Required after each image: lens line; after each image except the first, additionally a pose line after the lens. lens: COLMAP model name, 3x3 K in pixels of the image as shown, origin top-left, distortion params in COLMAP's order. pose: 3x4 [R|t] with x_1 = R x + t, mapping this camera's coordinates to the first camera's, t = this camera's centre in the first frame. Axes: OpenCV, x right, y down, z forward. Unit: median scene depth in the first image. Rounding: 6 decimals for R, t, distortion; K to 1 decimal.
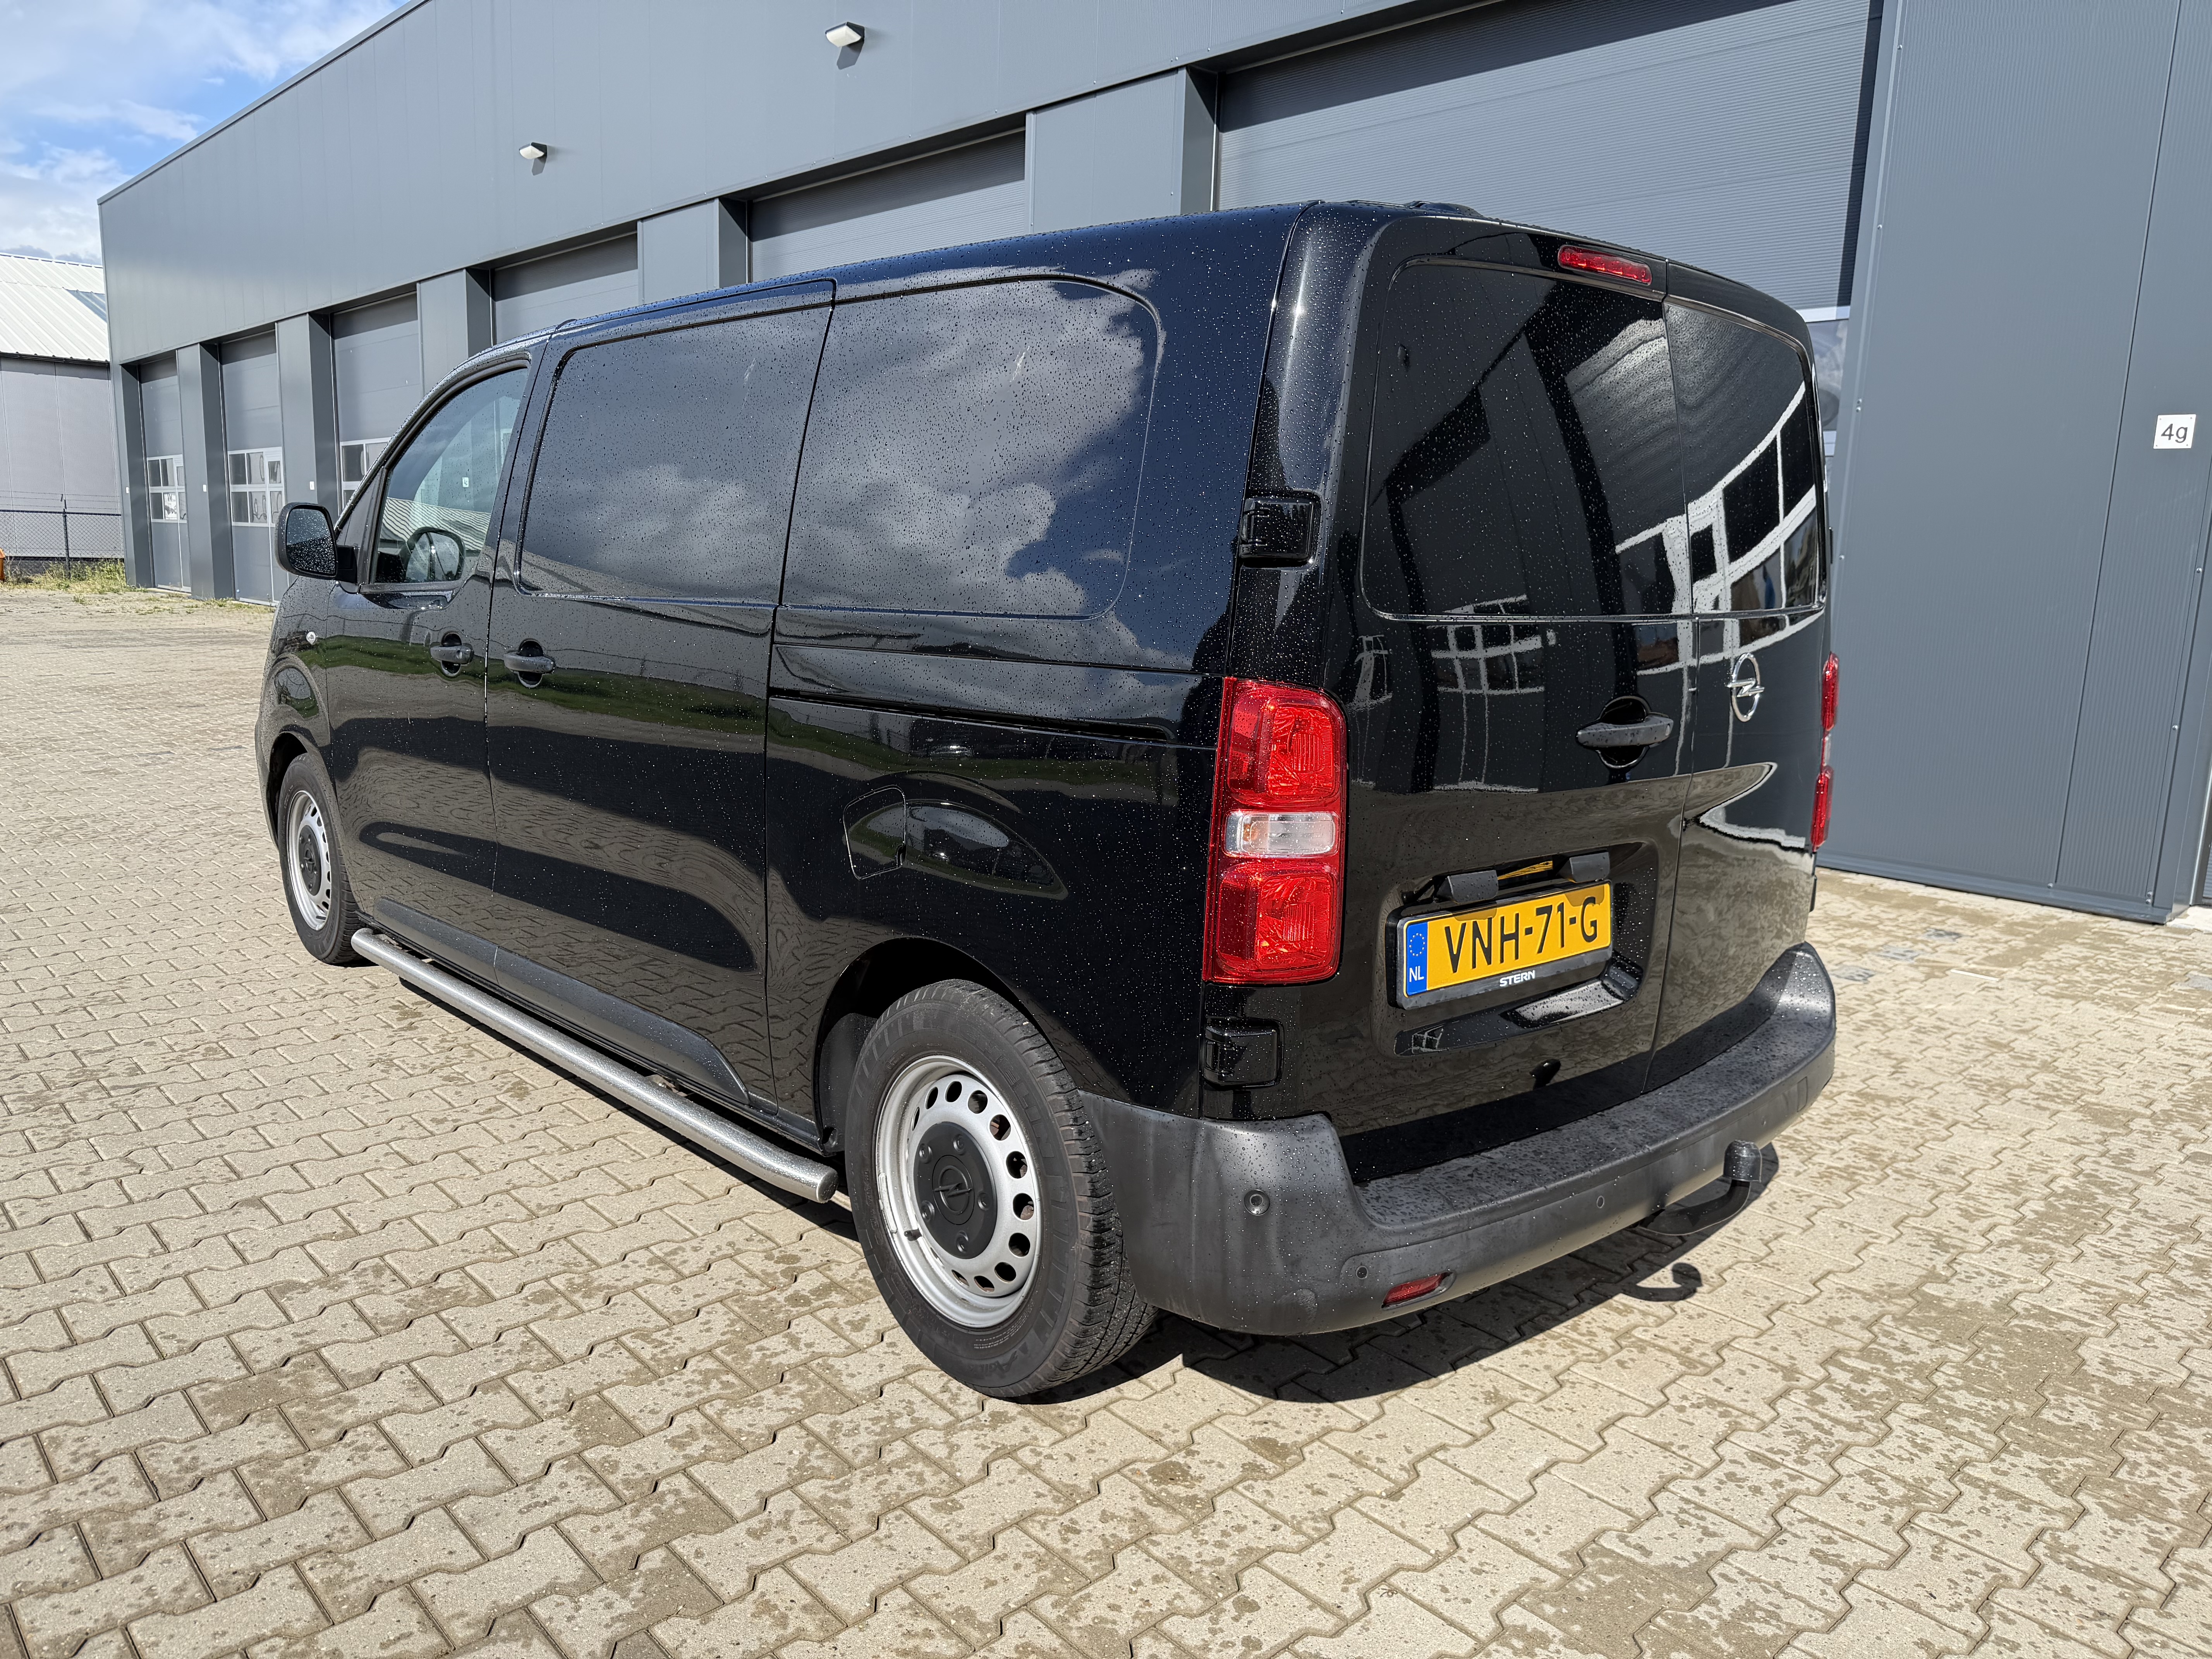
lens RADIAL K [[1561.6, 0, 1128.5], [0, 1561.6, 823.8], [0, 0, 1]] dist [0.002742, -0.002594]
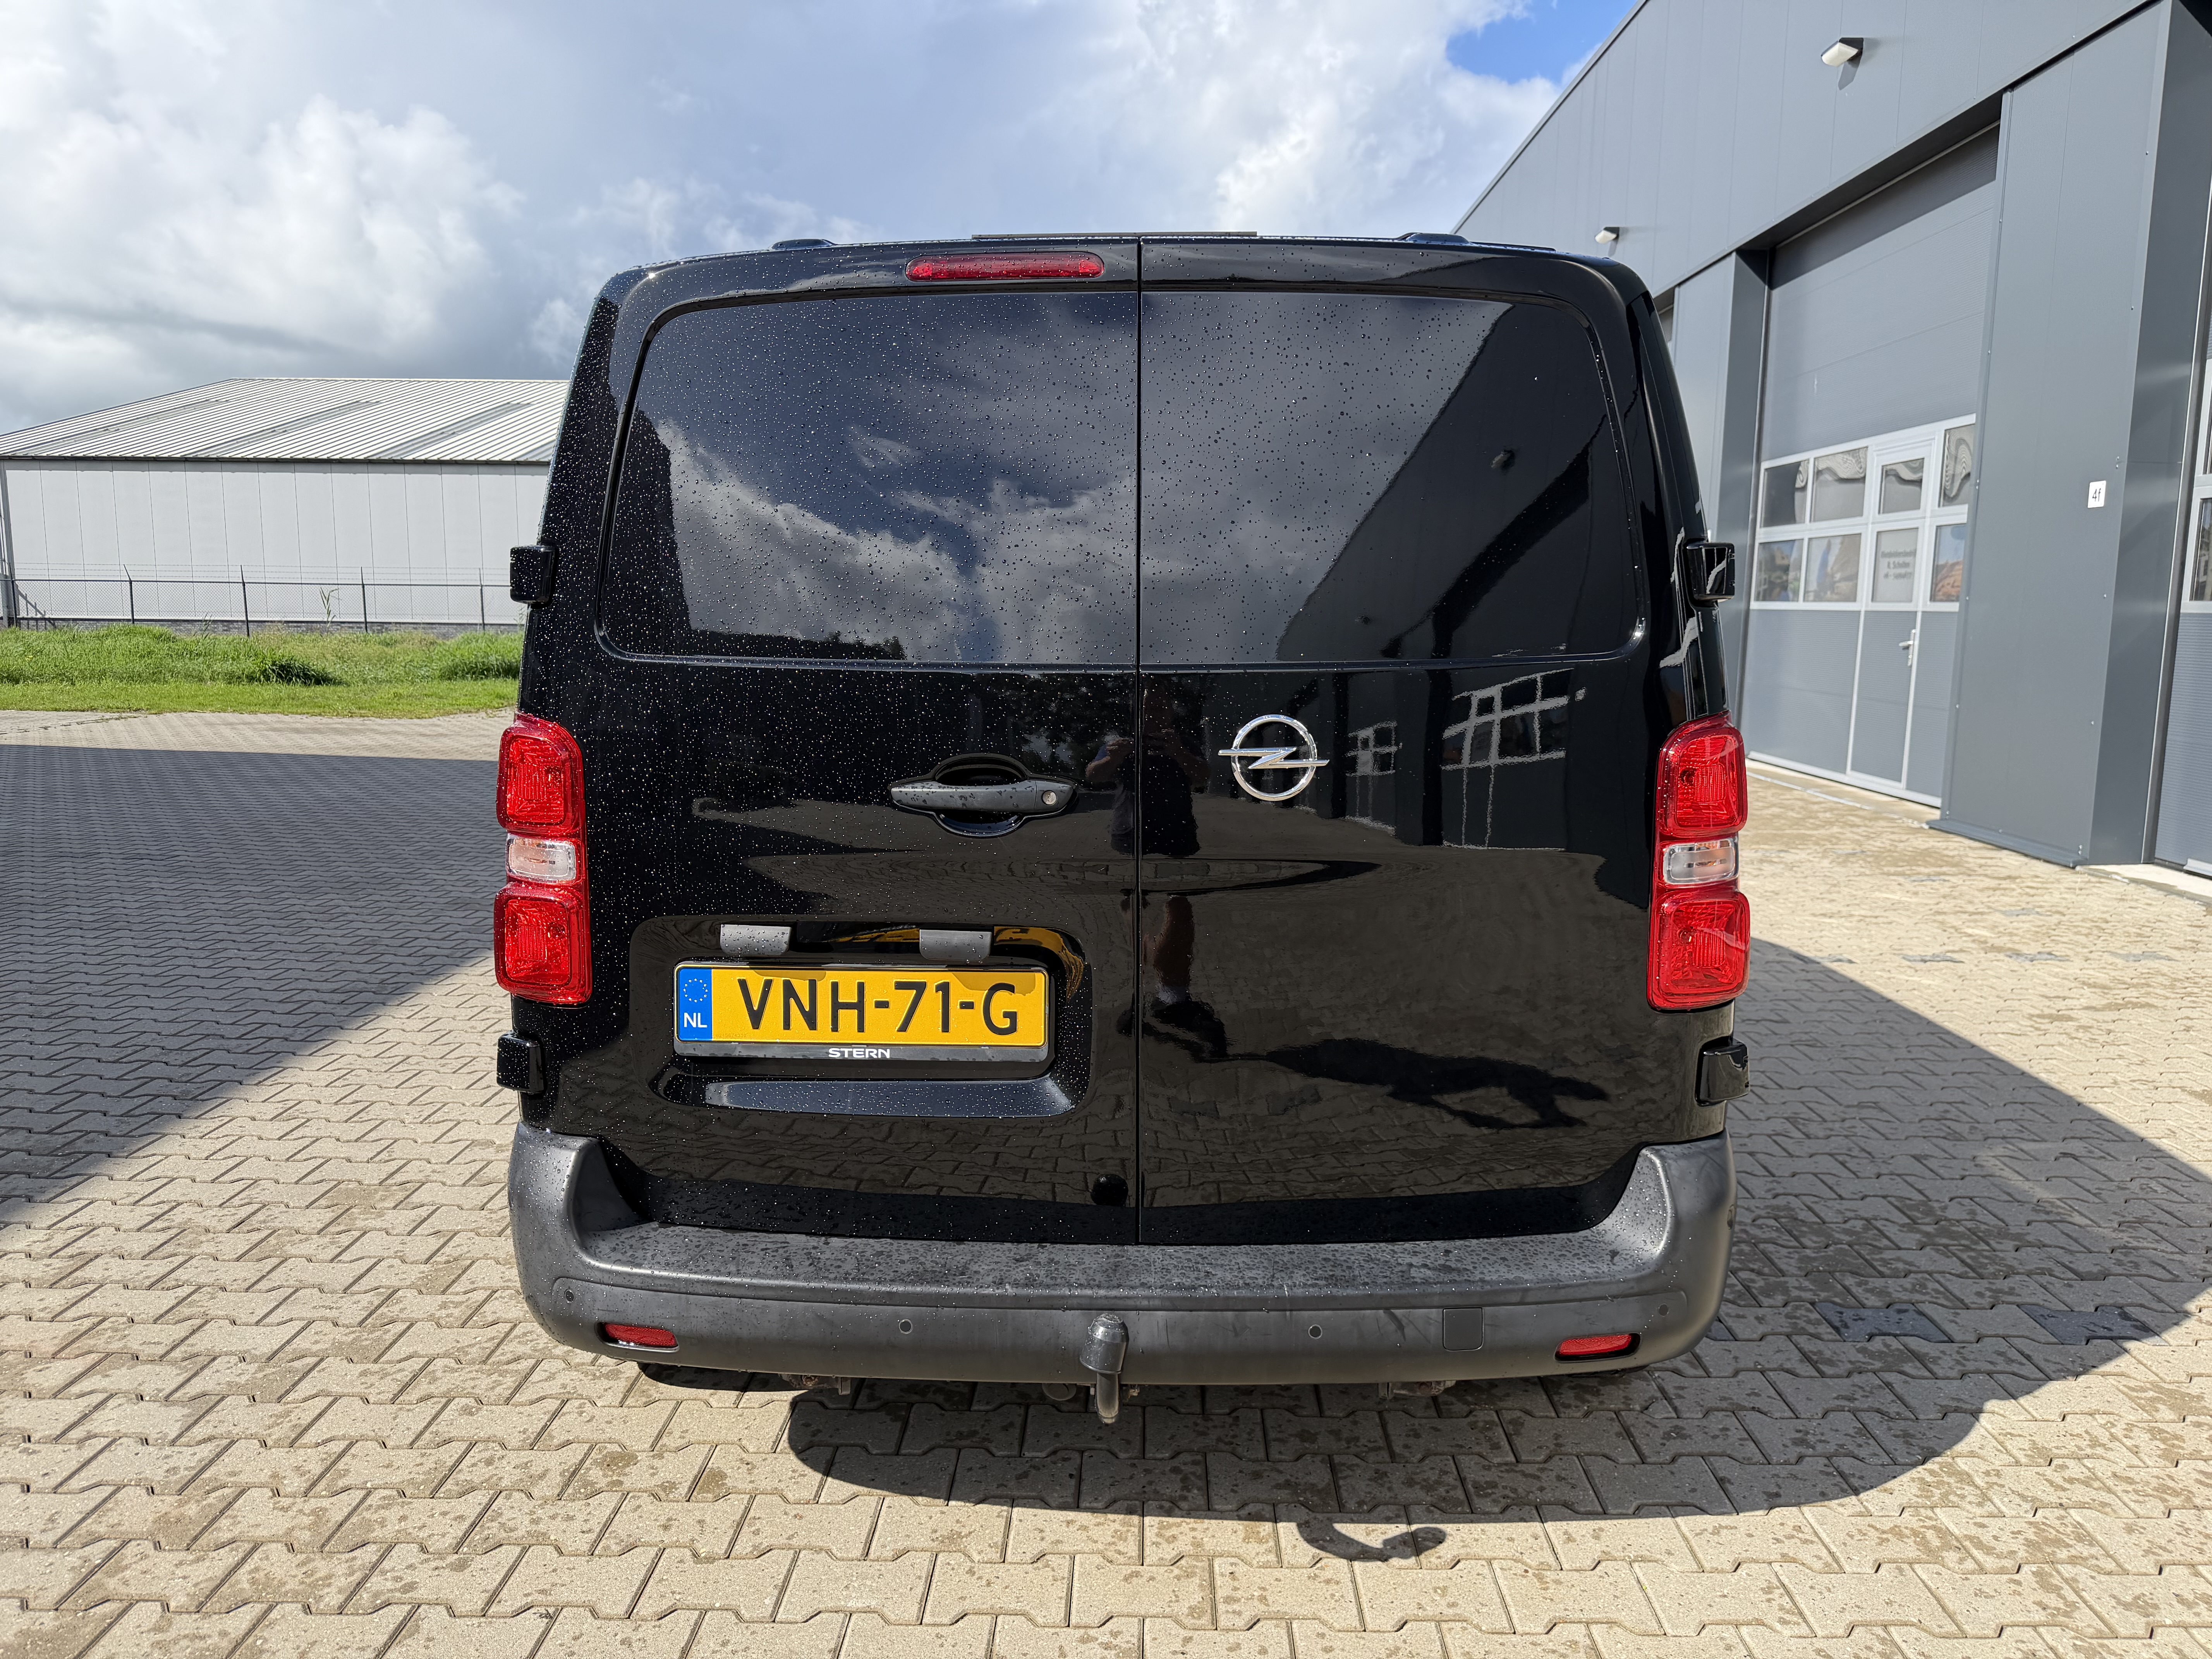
lens RADIAL K [[1563.3, 0, 1082.8], [0, 1563.3, 830.6], [0, 0, 1]] dist [0.000981, -0.002953]
pose [[0.706545, 0.070652, -0.704132, 0.915825], [-0.098149, 0.995171, 0.001369, -0.041332], [0.700828, 0.068143, 0.710068, 0.415042]]
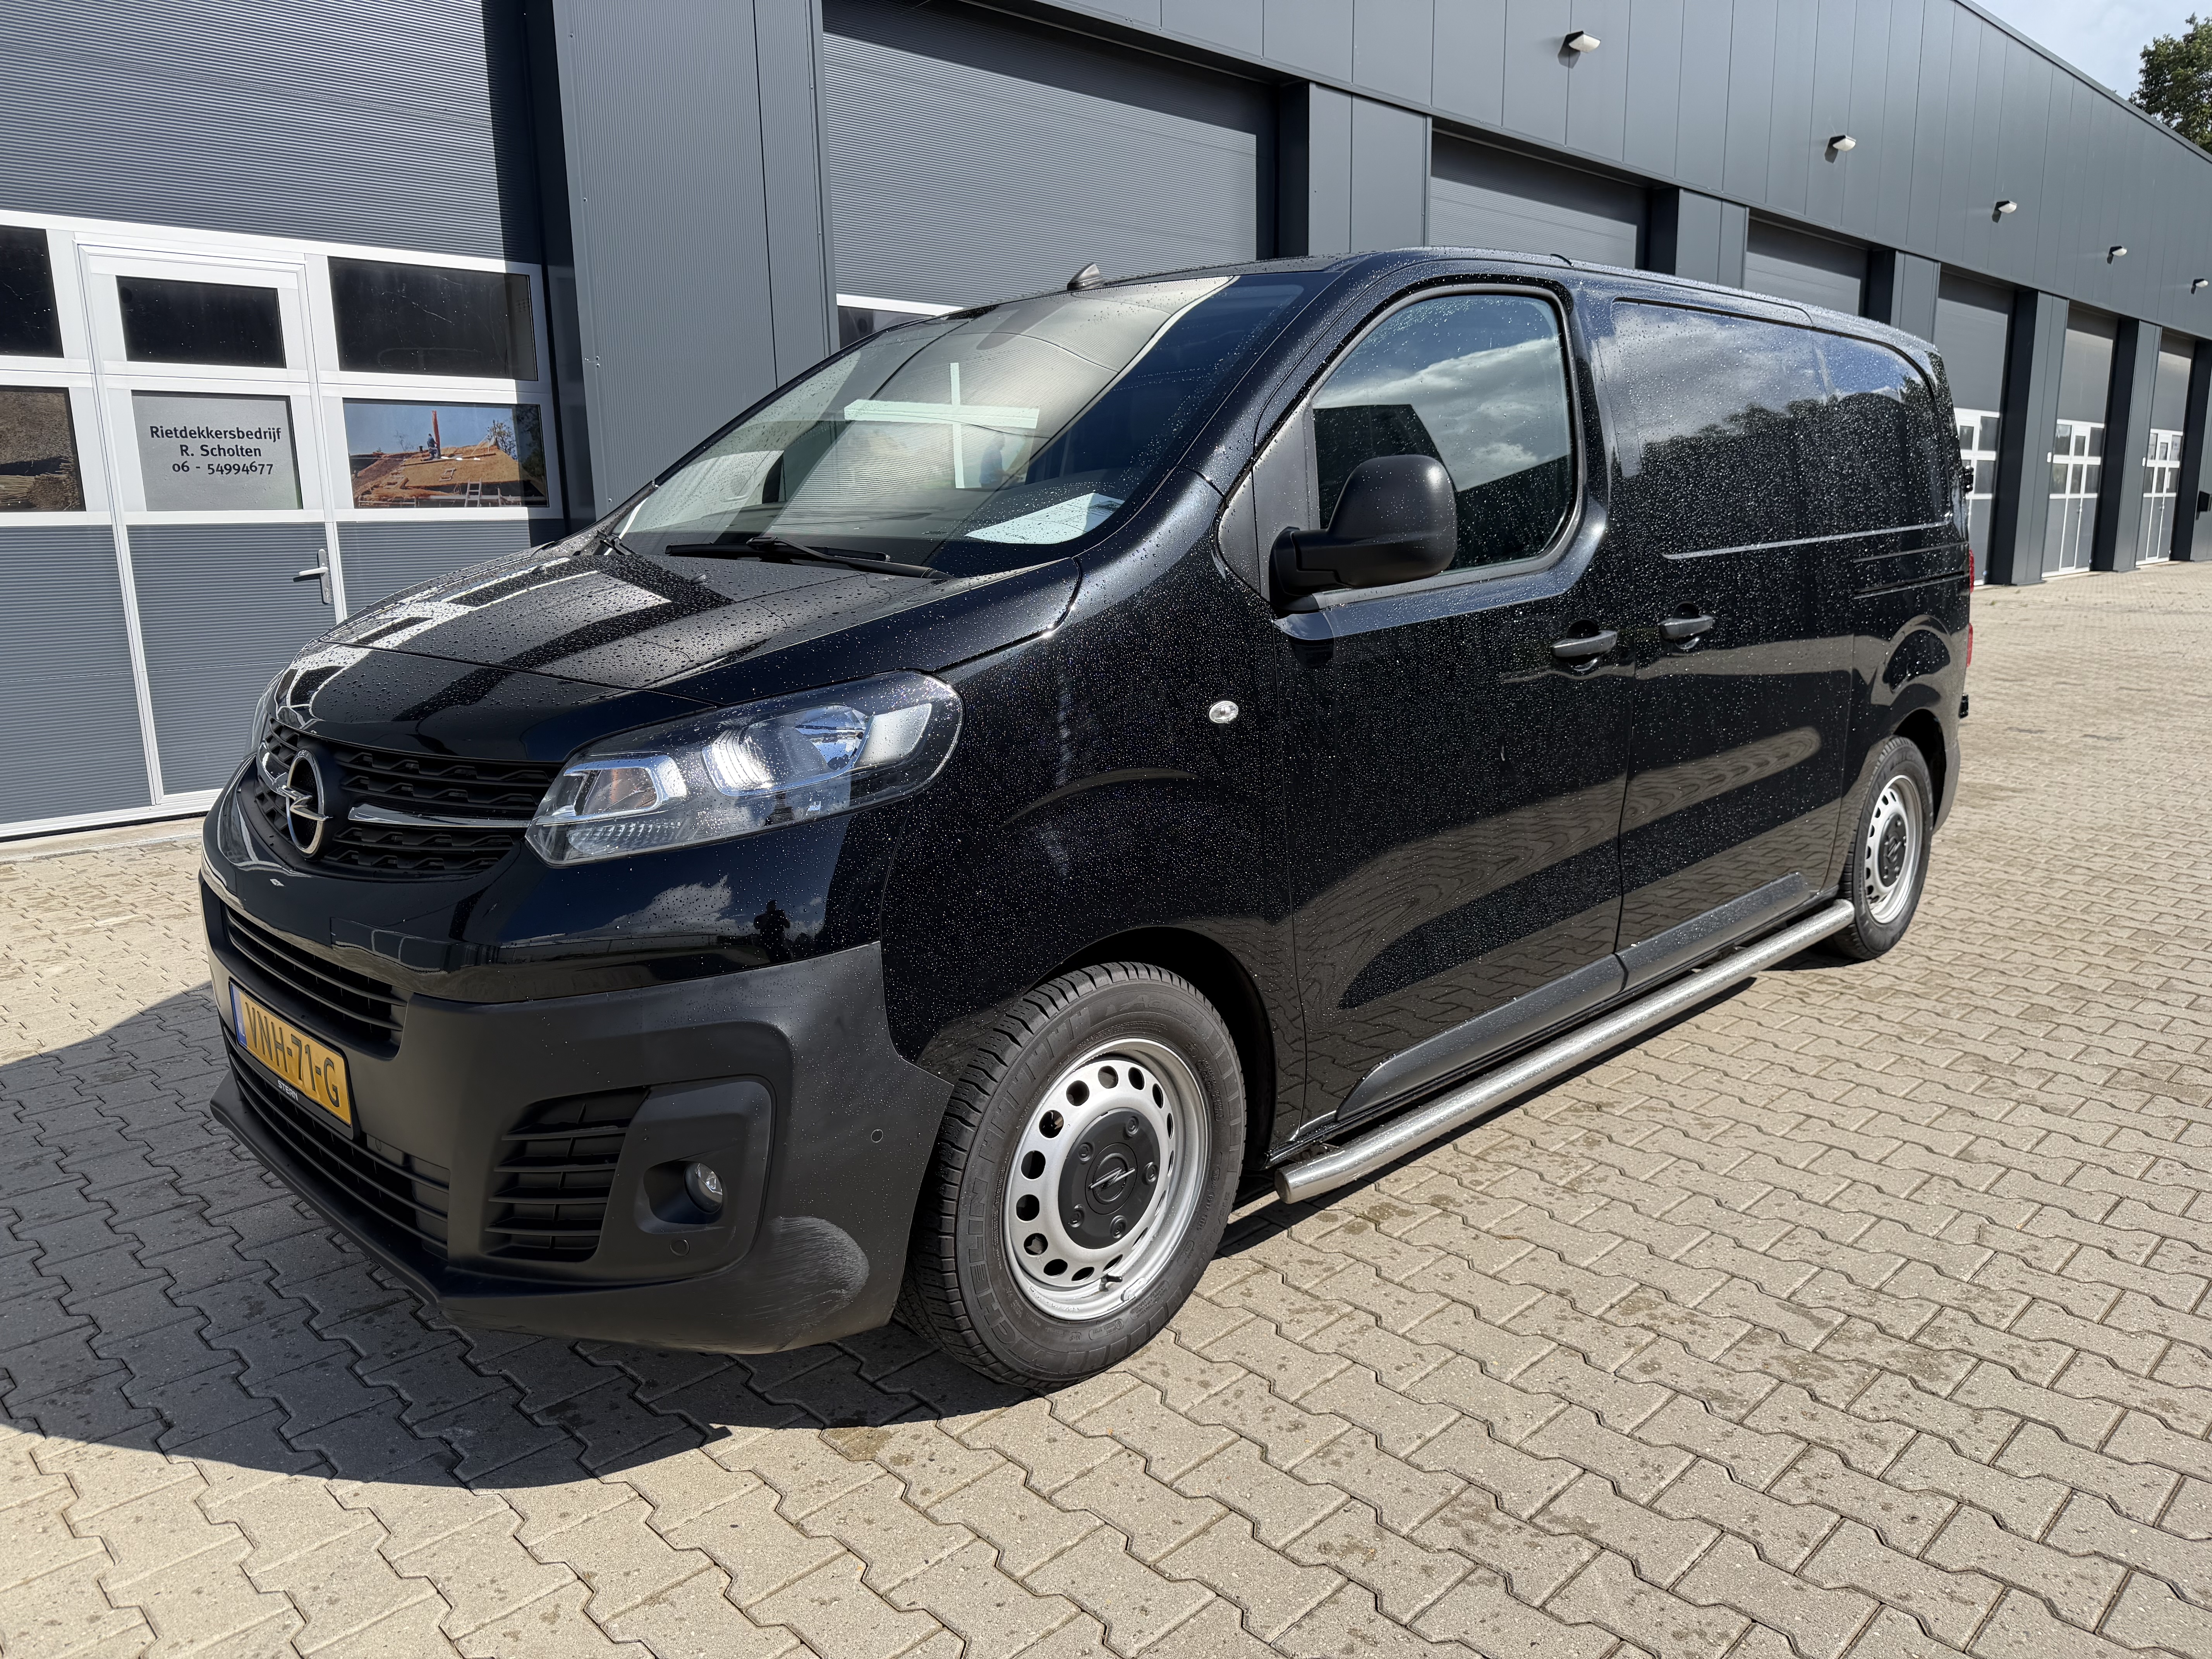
lens RADIAL K [[1563.3, 0, 1082.8], [0, 1563.3, 830.6], [0, 0, 1]] dist [0.000981, -0.002953]
pose [[-0.012987, -0.228516, 0.973454, -1.899686], [0.178449, 0.957377, 0.227122, -0.373951], [-0.983863, 0.176661, 0.028345, 1.905765]]
